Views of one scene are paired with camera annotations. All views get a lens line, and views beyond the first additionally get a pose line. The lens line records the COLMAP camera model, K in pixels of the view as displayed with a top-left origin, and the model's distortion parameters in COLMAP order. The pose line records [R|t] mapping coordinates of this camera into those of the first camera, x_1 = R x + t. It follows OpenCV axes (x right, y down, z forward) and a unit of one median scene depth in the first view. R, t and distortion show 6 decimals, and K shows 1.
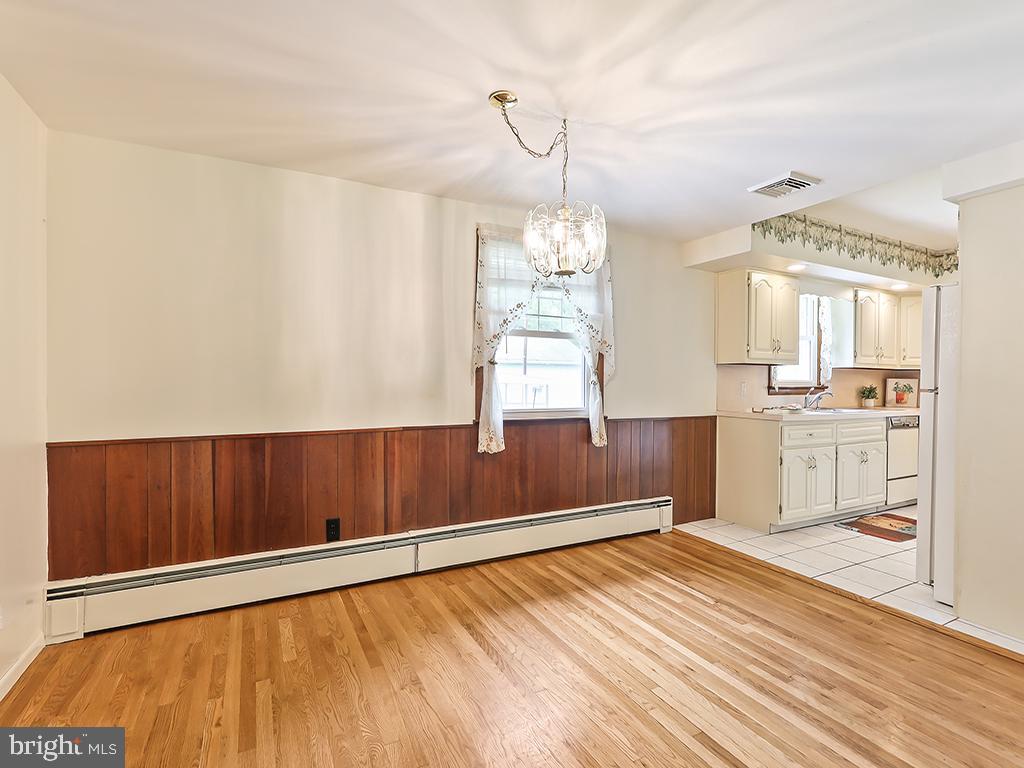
lens RADIAL K [[486.6, 0, 497.3], [0, 486.6, 384.0], [0, 0, 1]] dist [0.003385, 0.000836]
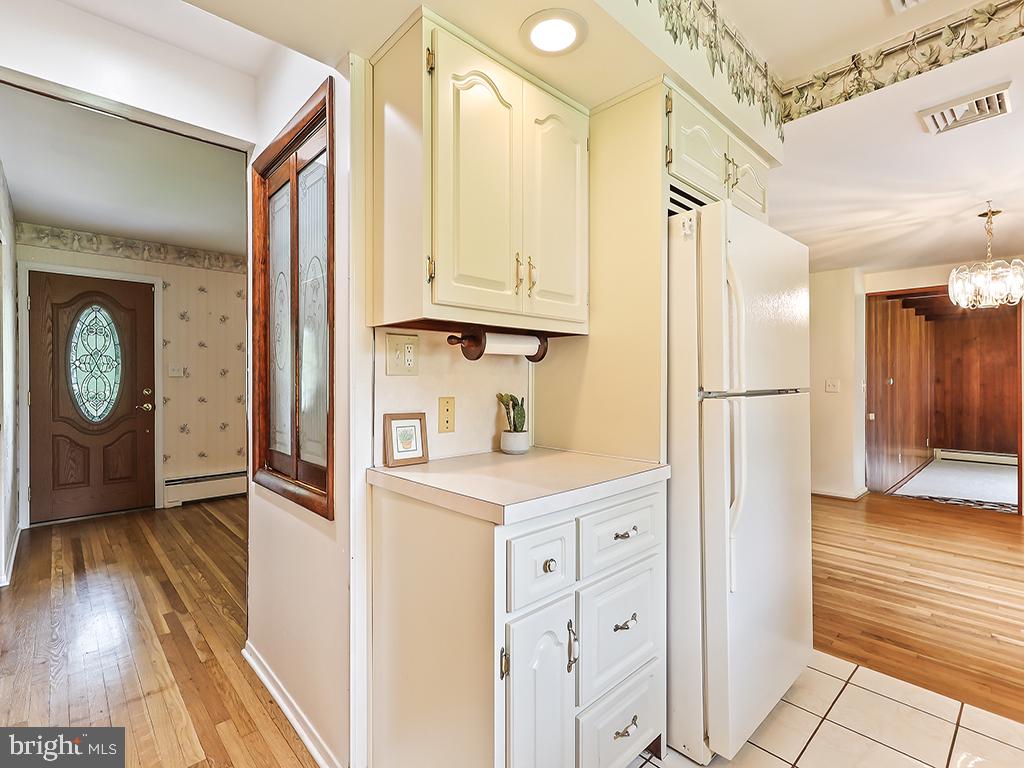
lens RADIAL K [[486.6, 0, 502.0], [0, 486.6, 380.2], [0, 0, 1]] dist [0.003385, 0.000836]
pose [[-0.962055, -0.006707, -0.272774, 0.924816], [-0.008190, 0.999957, 0.004300, -0.001771], [0.272733, 0.006371, -0.962069, 0.966153]]
